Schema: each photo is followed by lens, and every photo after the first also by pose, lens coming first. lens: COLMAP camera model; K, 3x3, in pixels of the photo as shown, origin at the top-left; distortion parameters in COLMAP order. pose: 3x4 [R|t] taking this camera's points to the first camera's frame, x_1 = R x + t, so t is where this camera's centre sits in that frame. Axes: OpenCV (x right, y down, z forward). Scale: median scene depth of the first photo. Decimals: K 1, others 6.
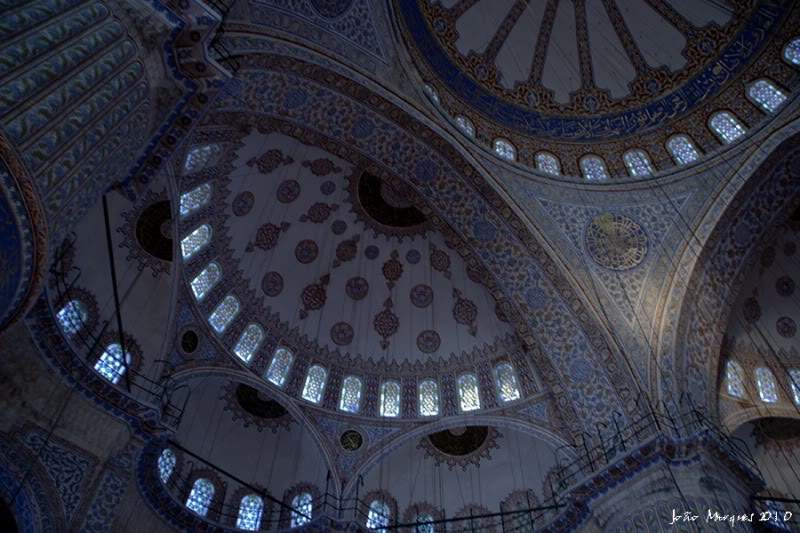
lens RADIAL K [[657.4, 0, 402.0], [0, 657.4, 277.3], [0, 0, 1]] dist [-0.160518, 0.096737]
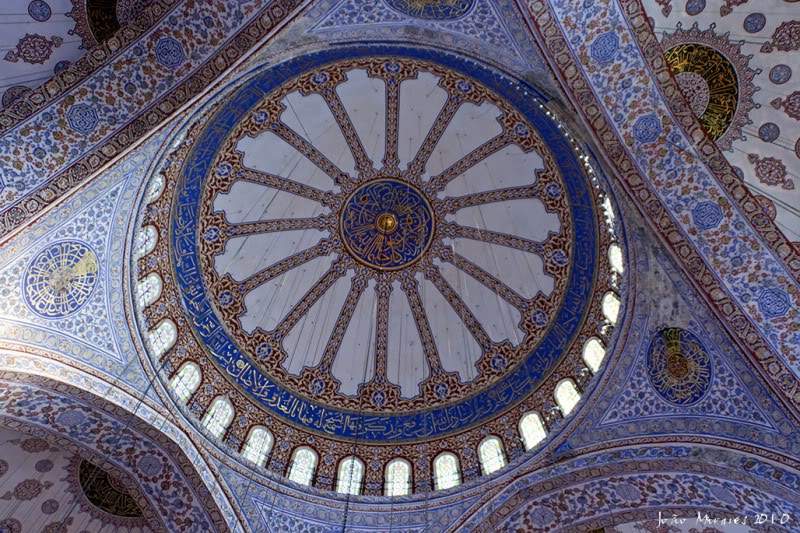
lens RADIAL K [[754.3, 0, 405.5], [0, 754.3, 271.0], [0, 0, 1]] dist [-0.084859, 0.162255]
pose [[-0.193149, 0.917431, 0.347870, -0.089498], [-0.819851, 0.043866, -0.570894, 0.129202], [-0.539016, -0.395469, 0.743684, 0.072429]]
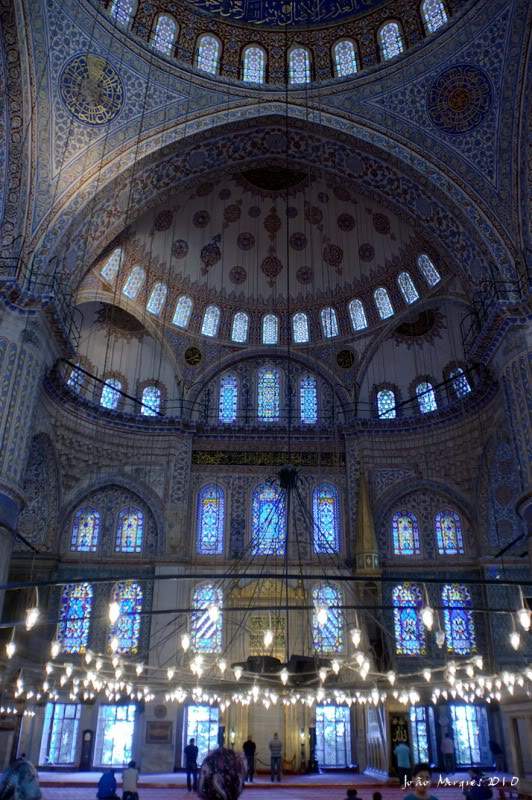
lens RADIAL K [[667.4, 0, 270.7], [0, 667.4, 395.5], [0, 0, 1]] dist [-0.120958, 0.084359]
pose [[0.659499, 0.342188, 0.669304, 0.012088], [-0.620293, 0.750679, 0.227415, -0.099897], [-0.424614, -0.565145, 0.707329, -0.067008]]
